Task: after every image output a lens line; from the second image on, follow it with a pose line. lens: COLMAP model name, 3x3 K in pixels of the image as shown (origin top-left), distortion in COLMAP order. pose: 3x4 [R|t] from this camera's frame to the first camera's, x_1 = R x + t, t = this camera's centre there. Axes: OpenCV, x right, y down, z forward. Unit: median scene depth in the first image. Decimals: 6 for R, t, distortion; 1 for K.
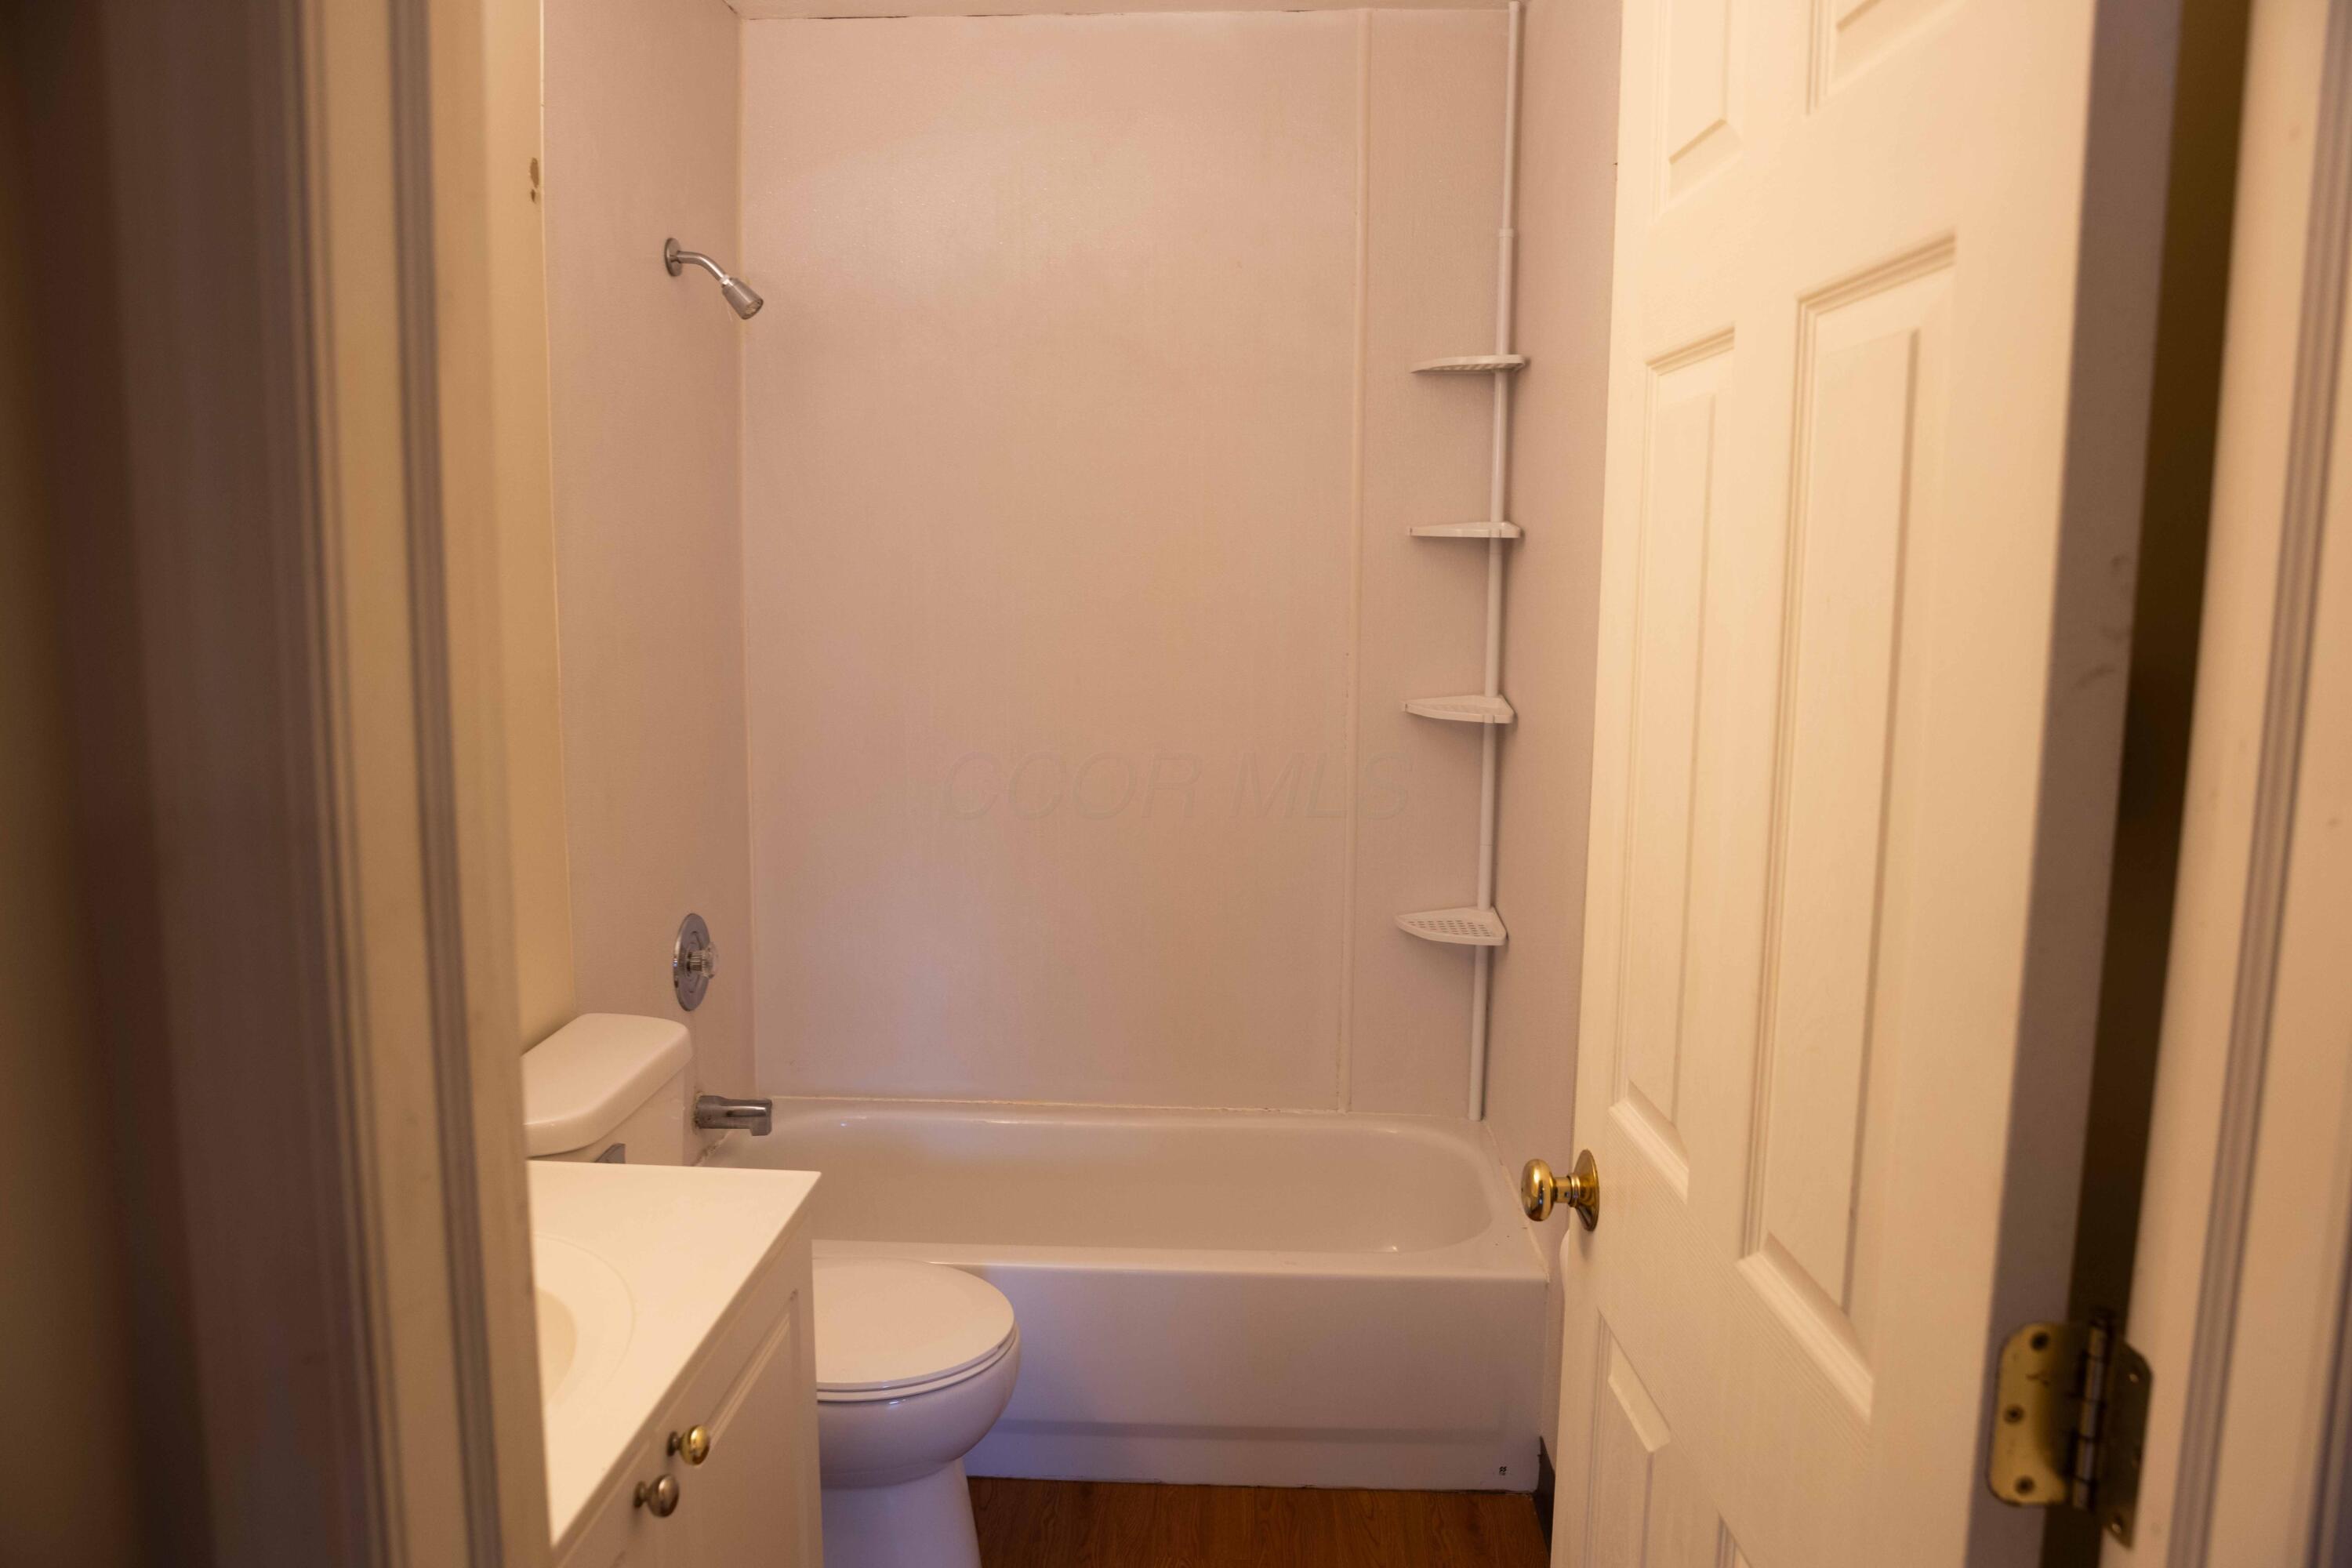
lens RADIAL K [[1574.8, 0, 1178.2], [0, 1574.8, 769.9], [0, 0, 1]] dist [-0.050305, 0.000899]
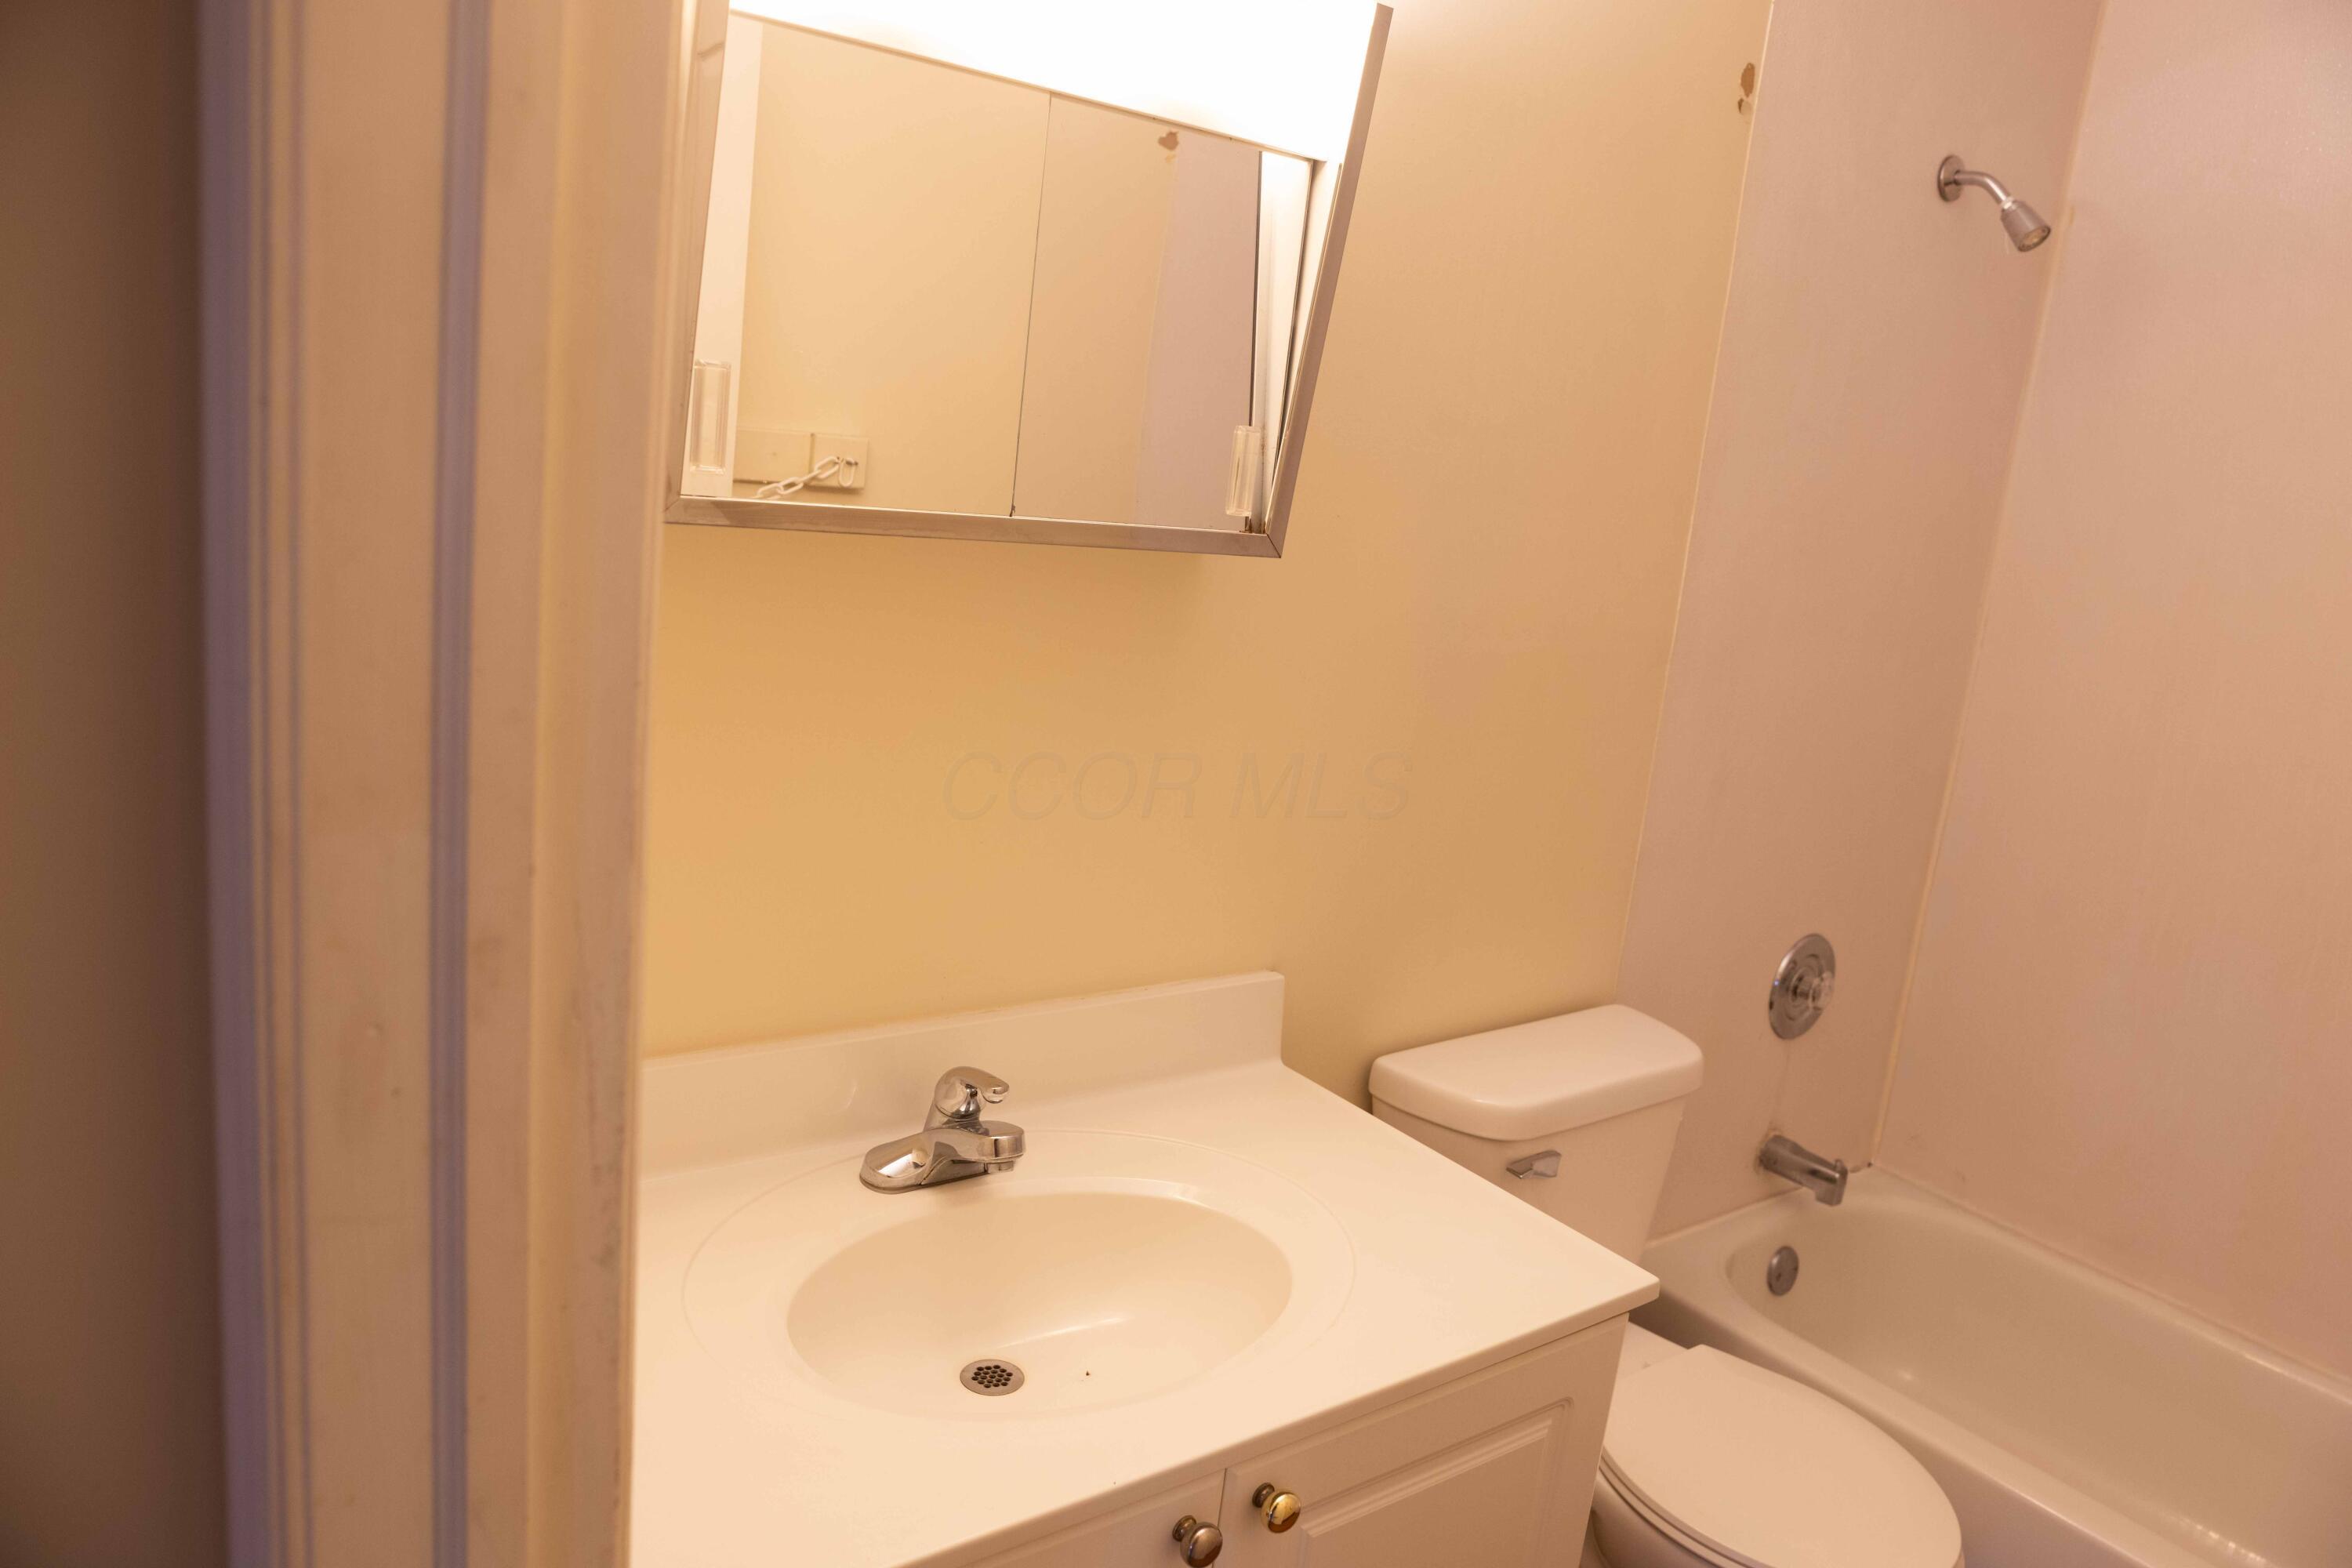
lens RADIAL K [[1574.8, 0, 1178.2], [0, 1574.8, 769.9], [0, 0, 1]] dist [-0.050305, 0.000899]
pose [[0.641899, 0.208015, -0.738035, 0.091924], [-0.194400, 0.975202, 0.105784, -0.022188], [0.741737, 0.075572, 0.666419, 0.151729]]
